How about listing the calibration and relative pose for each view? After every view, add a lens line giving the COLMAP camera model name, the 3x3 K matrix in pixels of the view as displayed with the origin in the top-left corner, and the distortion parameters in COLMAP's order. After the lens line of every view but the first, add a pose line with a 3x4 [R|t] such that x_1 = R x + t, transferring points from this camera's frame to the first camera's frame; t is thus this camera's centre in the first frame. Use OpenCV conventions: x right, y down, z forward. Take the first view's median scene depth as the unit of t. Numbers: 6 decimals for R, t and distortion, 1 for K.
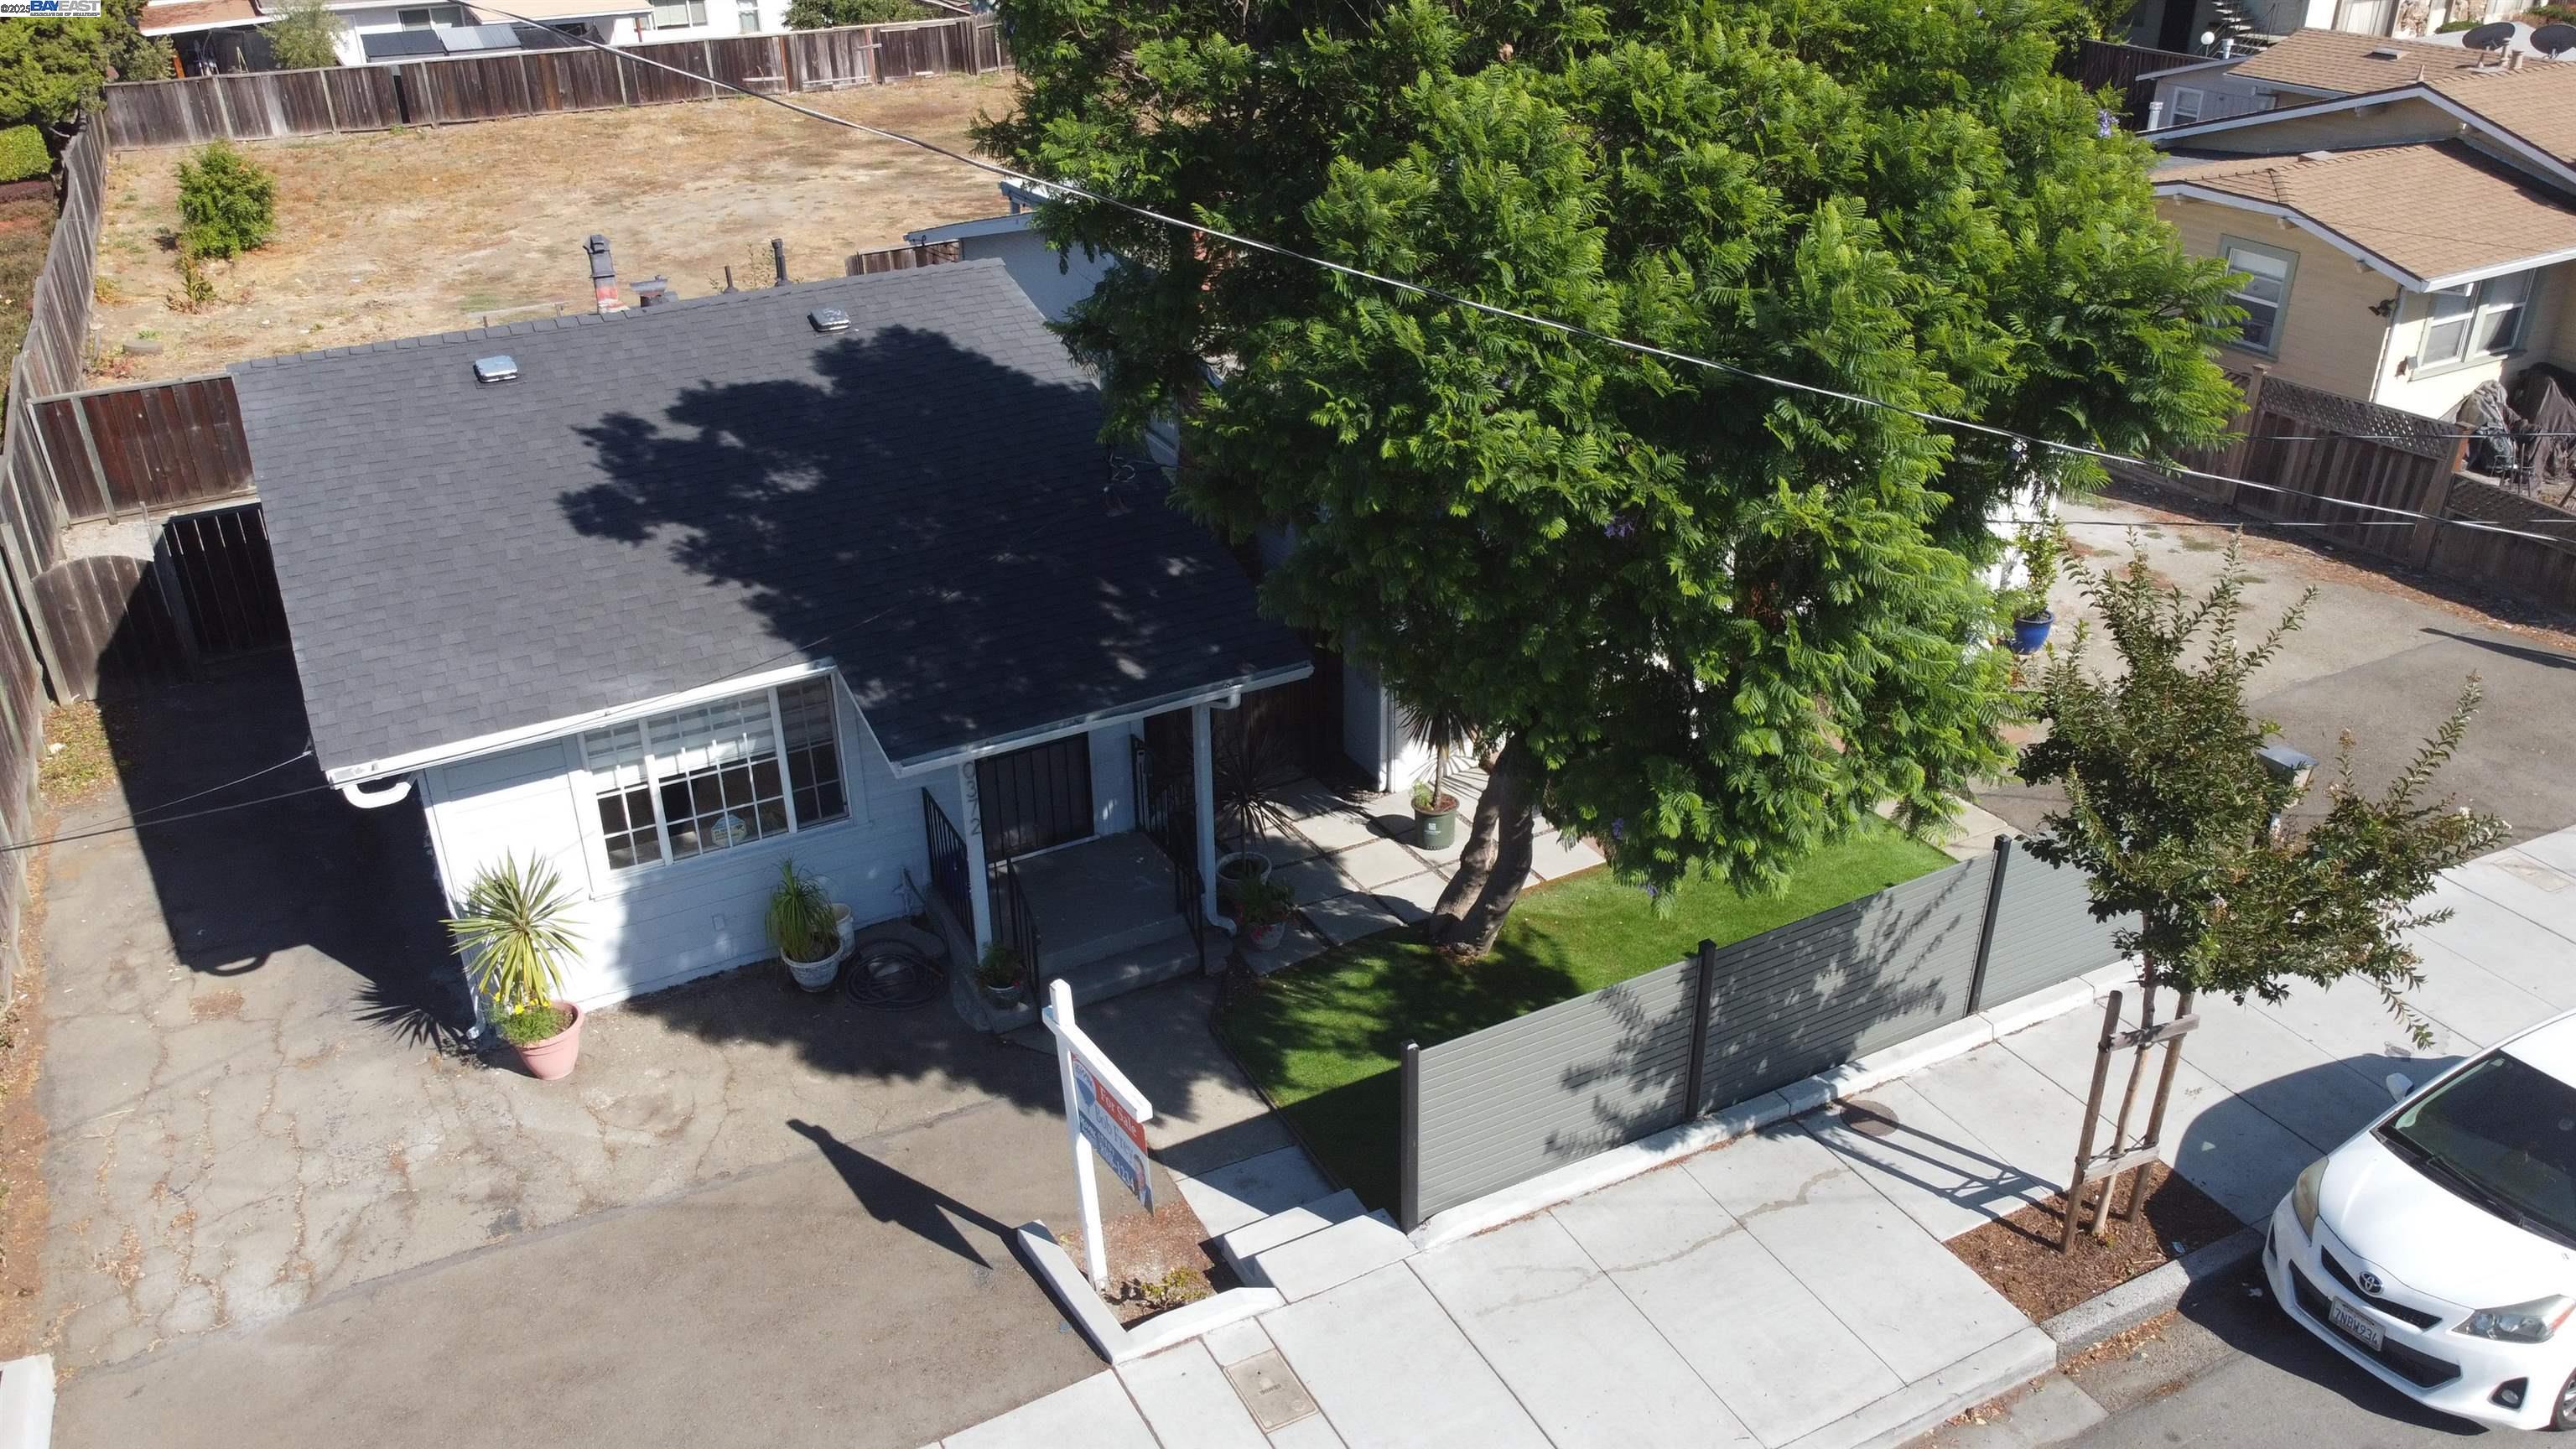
lens RADIAL K [[1950.4, 0, 1295.4], [0, 1950.4, 707.5], [0, 0, 1]] dist [0.005035, -0.009091]
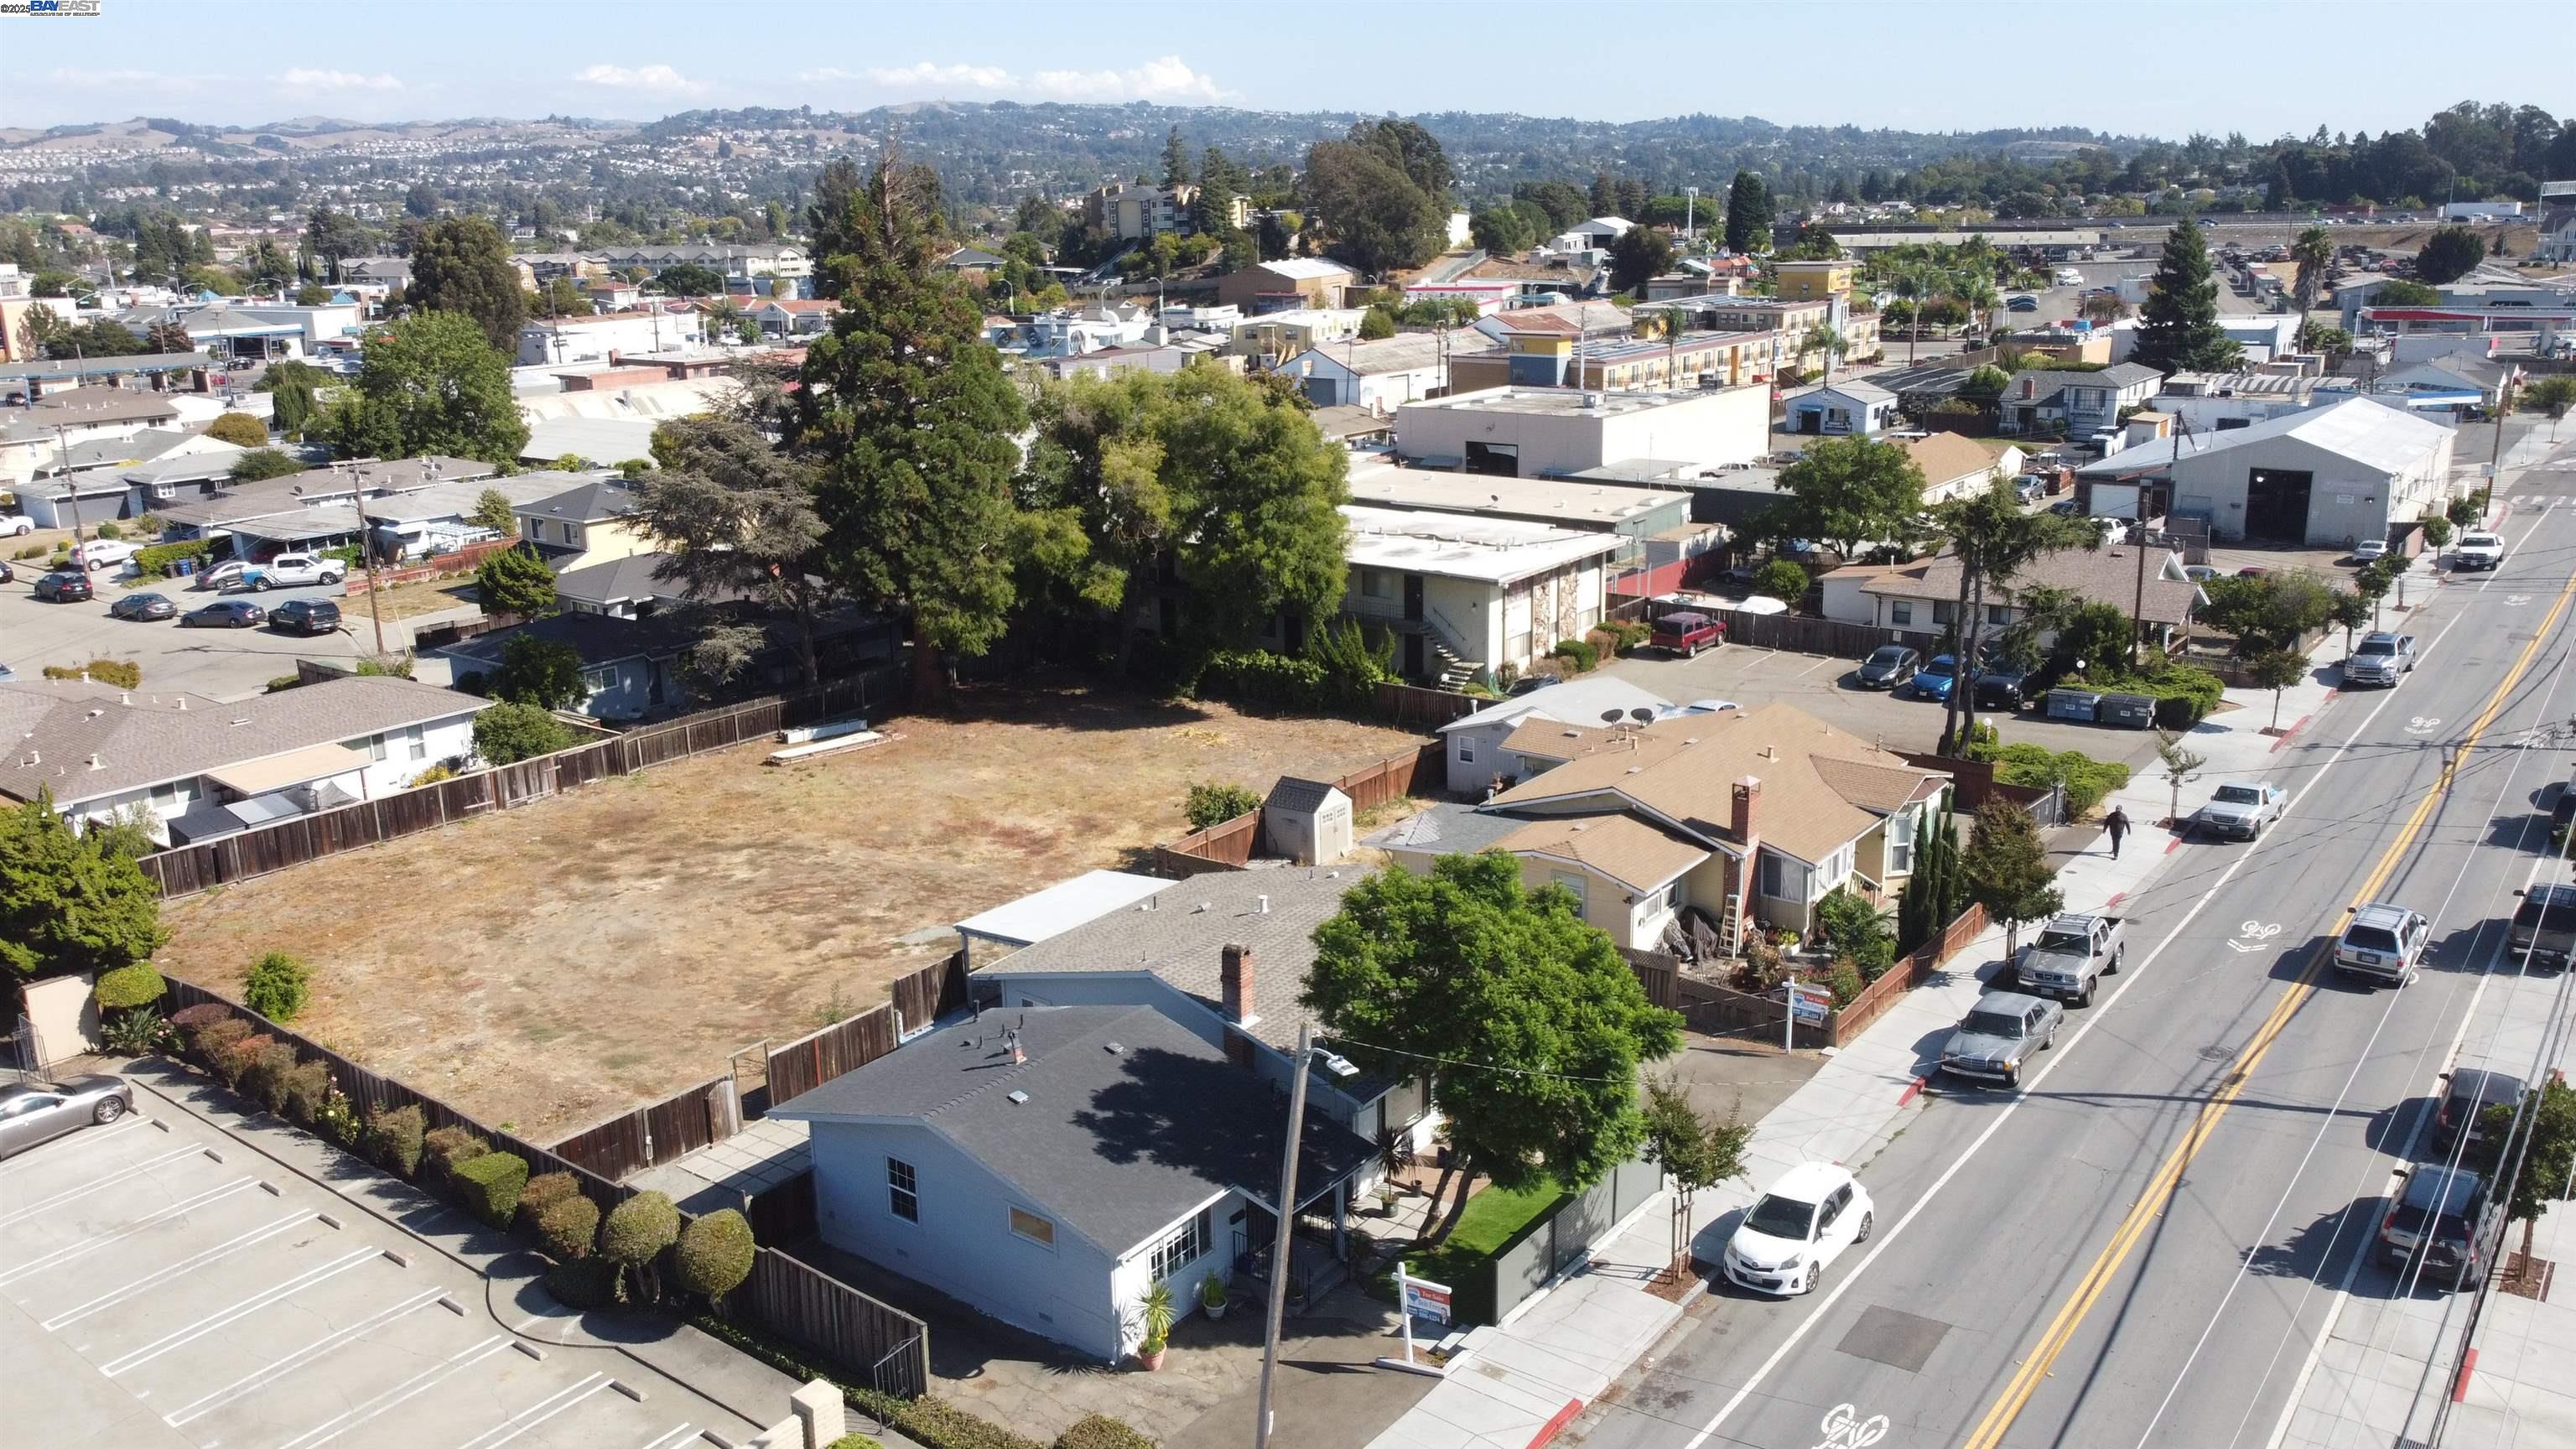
lens RADIAL K [[1950.4, 0, 1290.5], [0, 1950.4, 712.4], [0, 0, 1]] dist [0.005035, -0.009091]
pose [[0.911460, -0.111319, 0.396041, -0.682111], [0.195296, 0.964384, -0.178392, -0.092608], [-0.362077, 0.239942, 0.900737, -0.961224]]
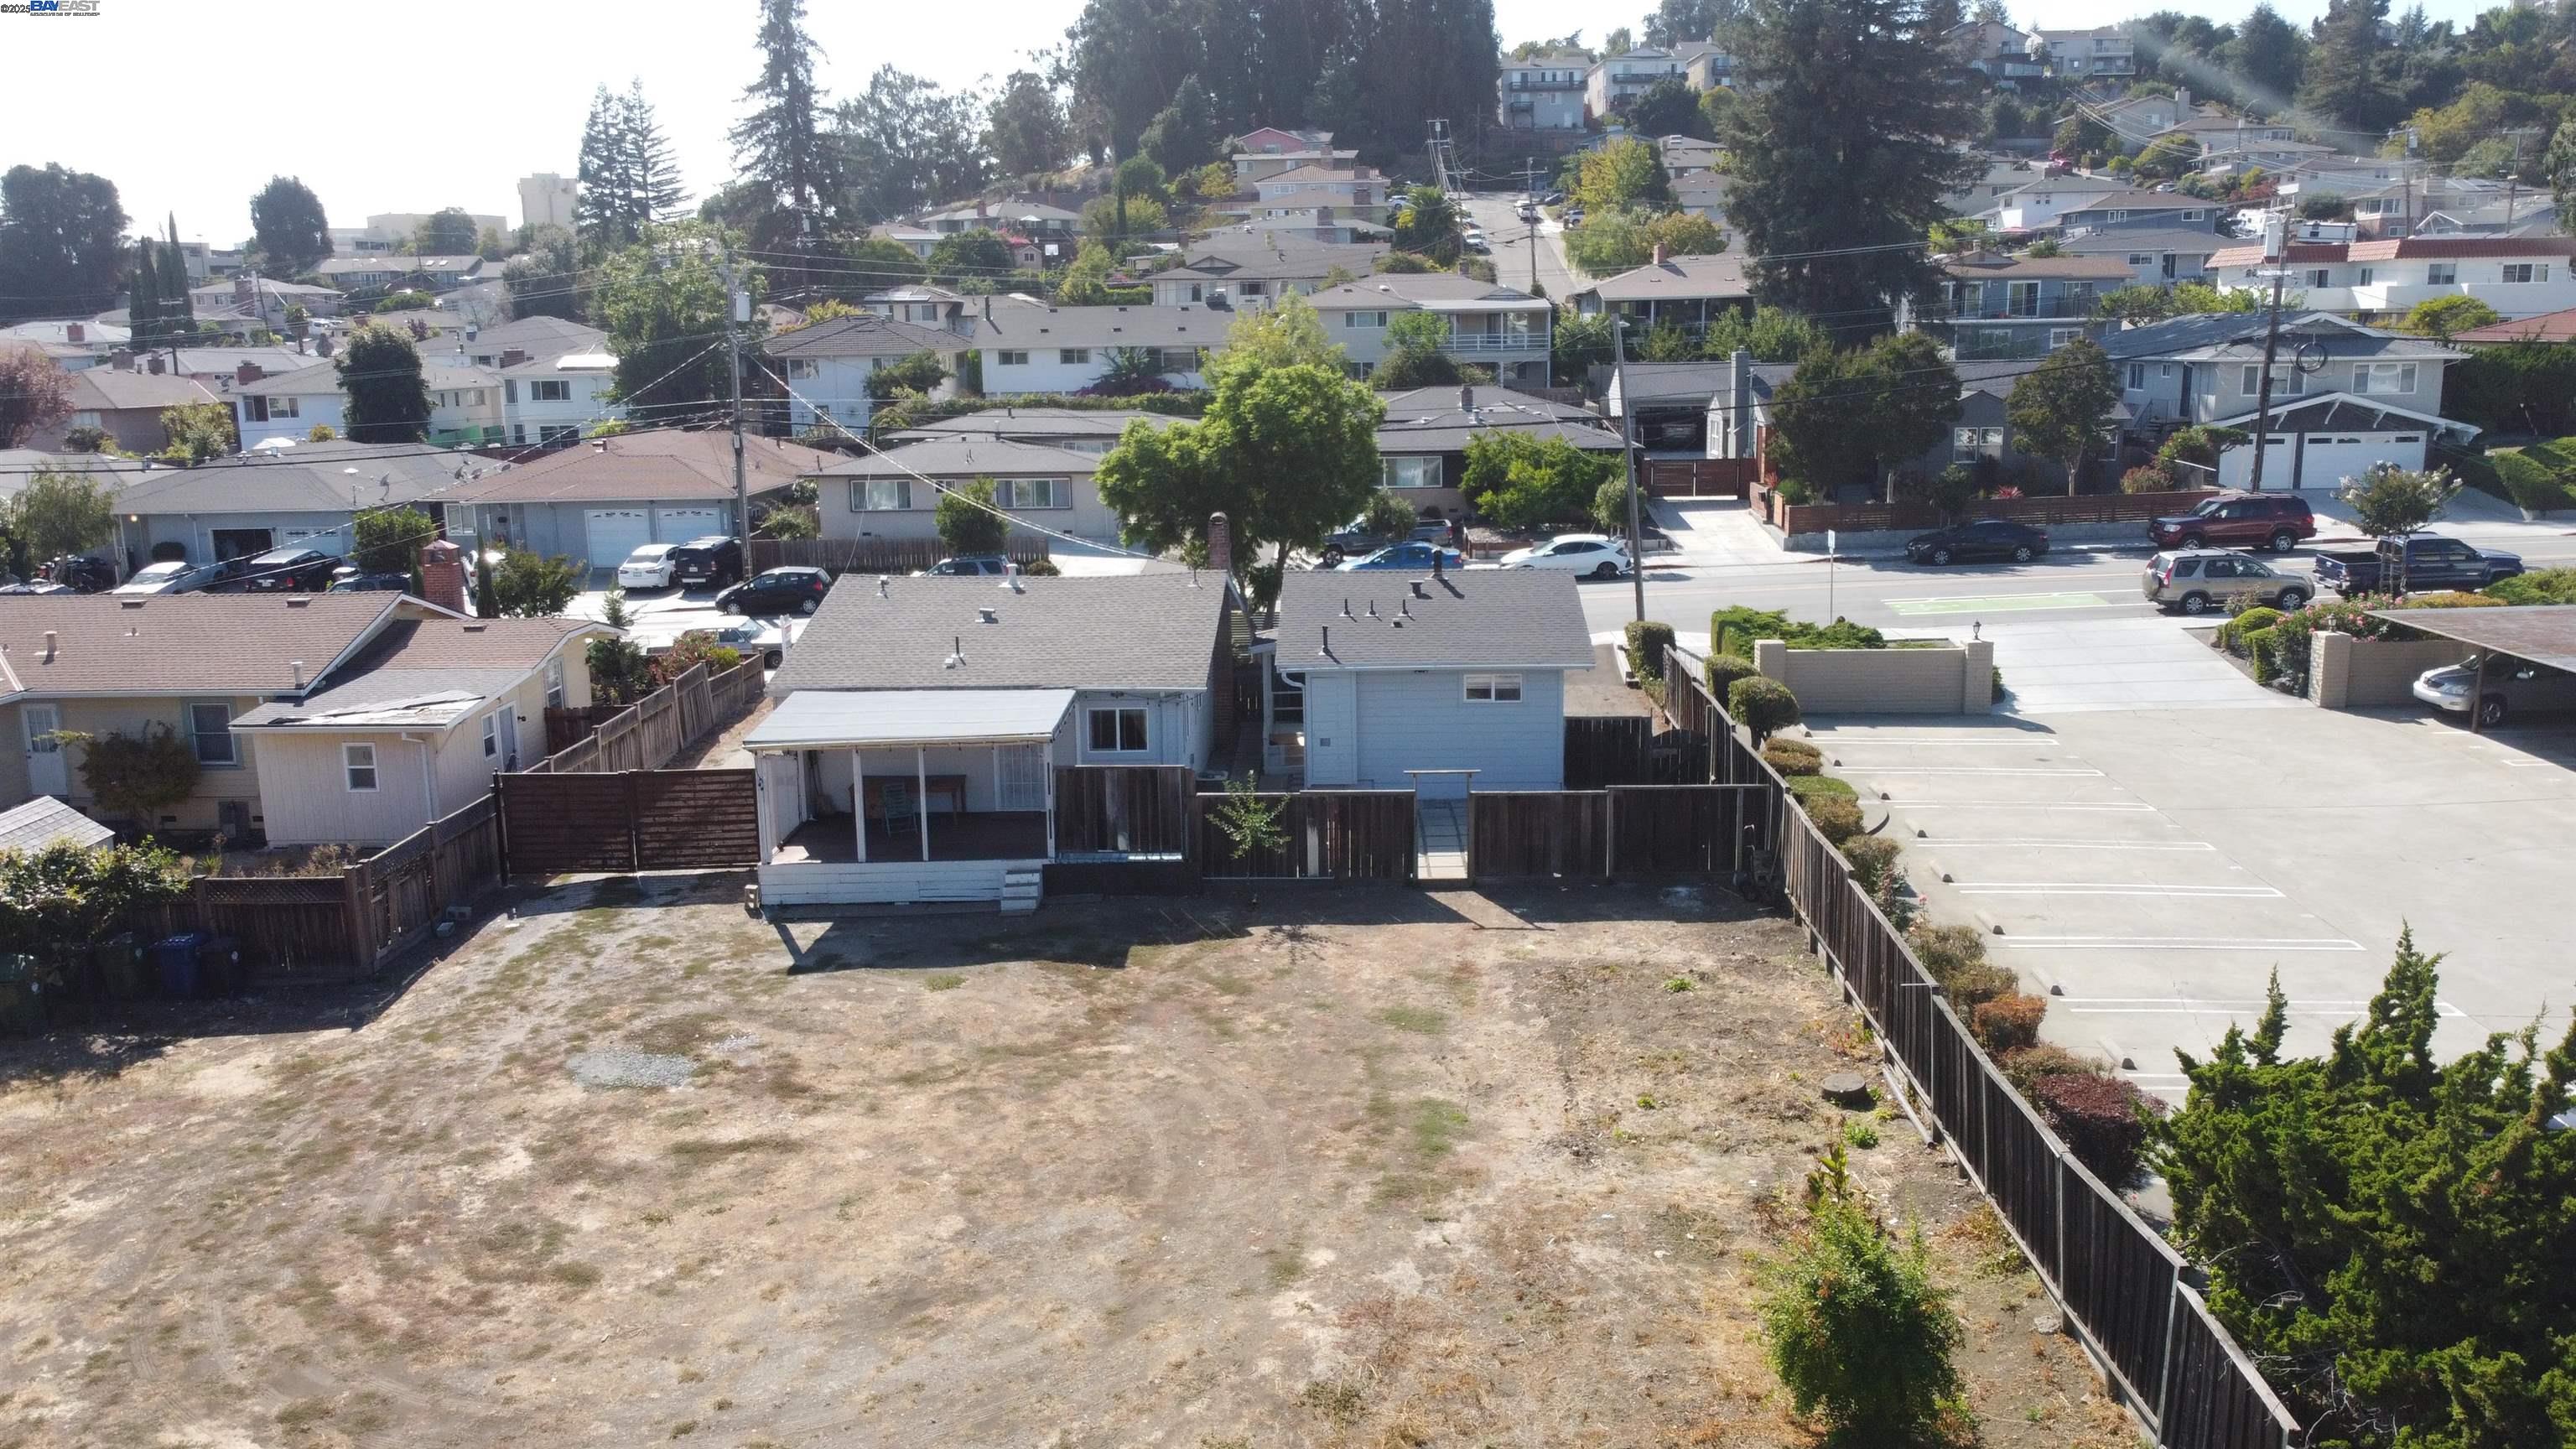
lens RADIAL K [[1950.4, 0, 1295.8], [0, 1950.4, 710.9], [0, 0, 1]] dist [0.005035, -0.009091]
pose [[-0.863174, -0.069621, 0.500083, -1.074360], [0.256363, 0.792845, 0.552879, -1.103895], [-0.434980, 0.605433, -0.666515, 2.100847]]
